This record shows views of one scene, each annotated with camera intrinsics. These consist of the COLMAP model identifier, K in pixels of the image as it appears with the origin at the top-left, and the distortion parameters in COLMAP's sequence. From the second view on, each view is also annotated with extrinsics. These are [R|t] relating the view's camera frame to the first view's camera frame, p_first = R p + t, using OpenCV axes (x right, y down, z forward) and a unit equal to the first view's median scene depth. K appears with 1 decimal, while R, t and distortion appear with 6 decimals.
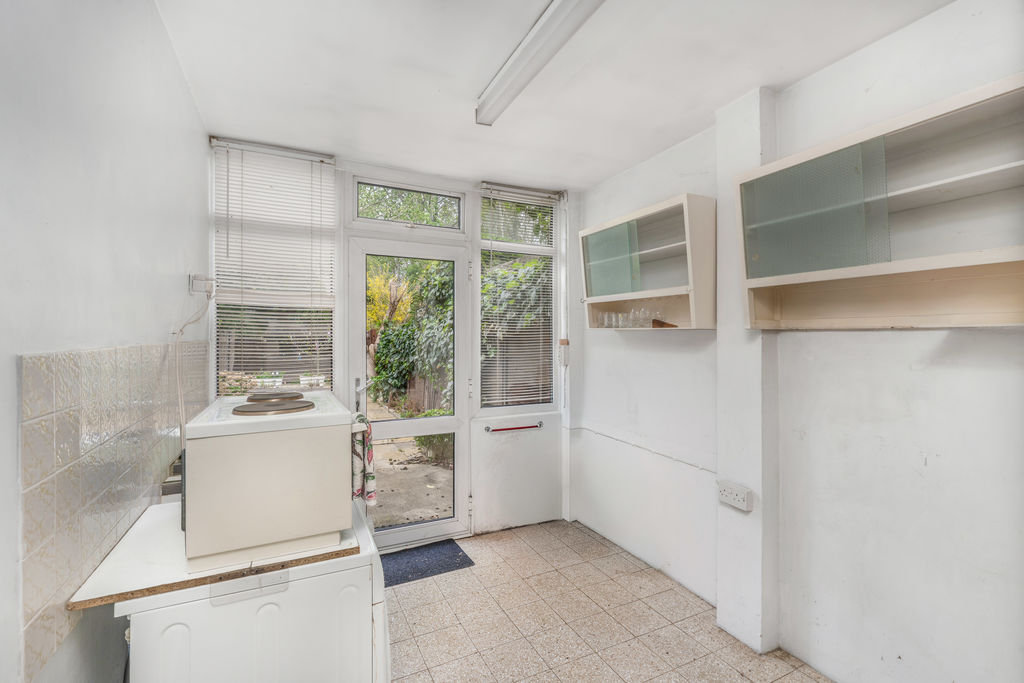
lens RADIAL K [[453.2, 0, 512.1], [0, 453.2, 336.0], [0, 0, 1]] dist [0.000258, 0.000101]
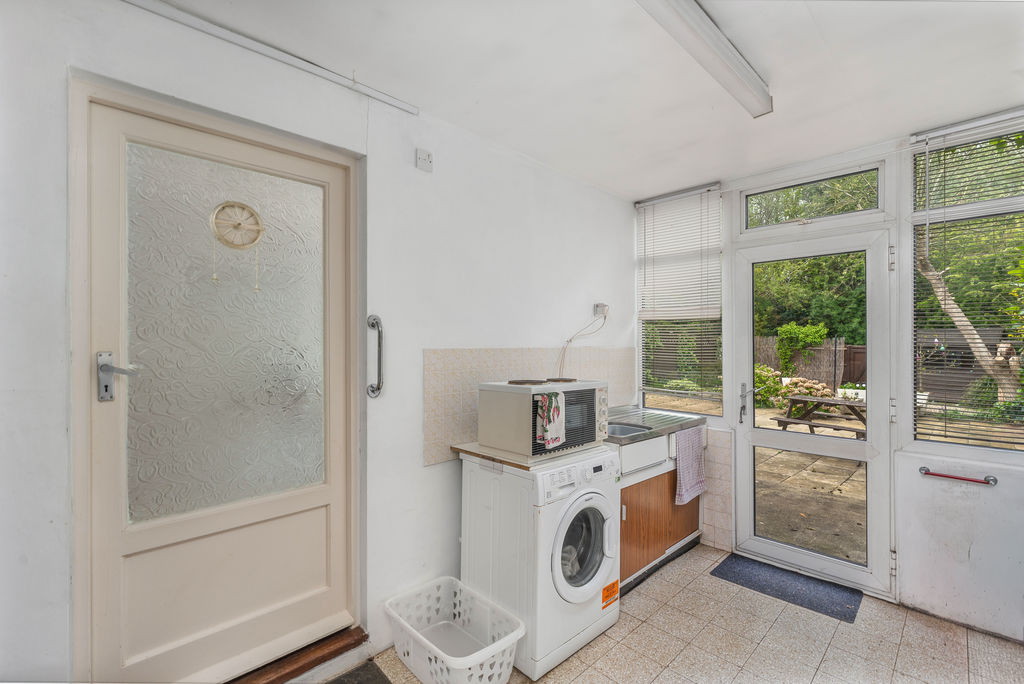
lens RADIAL K [[453.2, 0, 512.1], [0, 453.2, 336.5], [0, 0, 1]] dist [0.000258, 0.000101]
pose [[0.320512, -0.018039, -0.947073, 0.475312], [0.000635, 0.999823, -0.018829, 0.005393], [0.947244, 0.005433, 0.320466, 0.153371]]
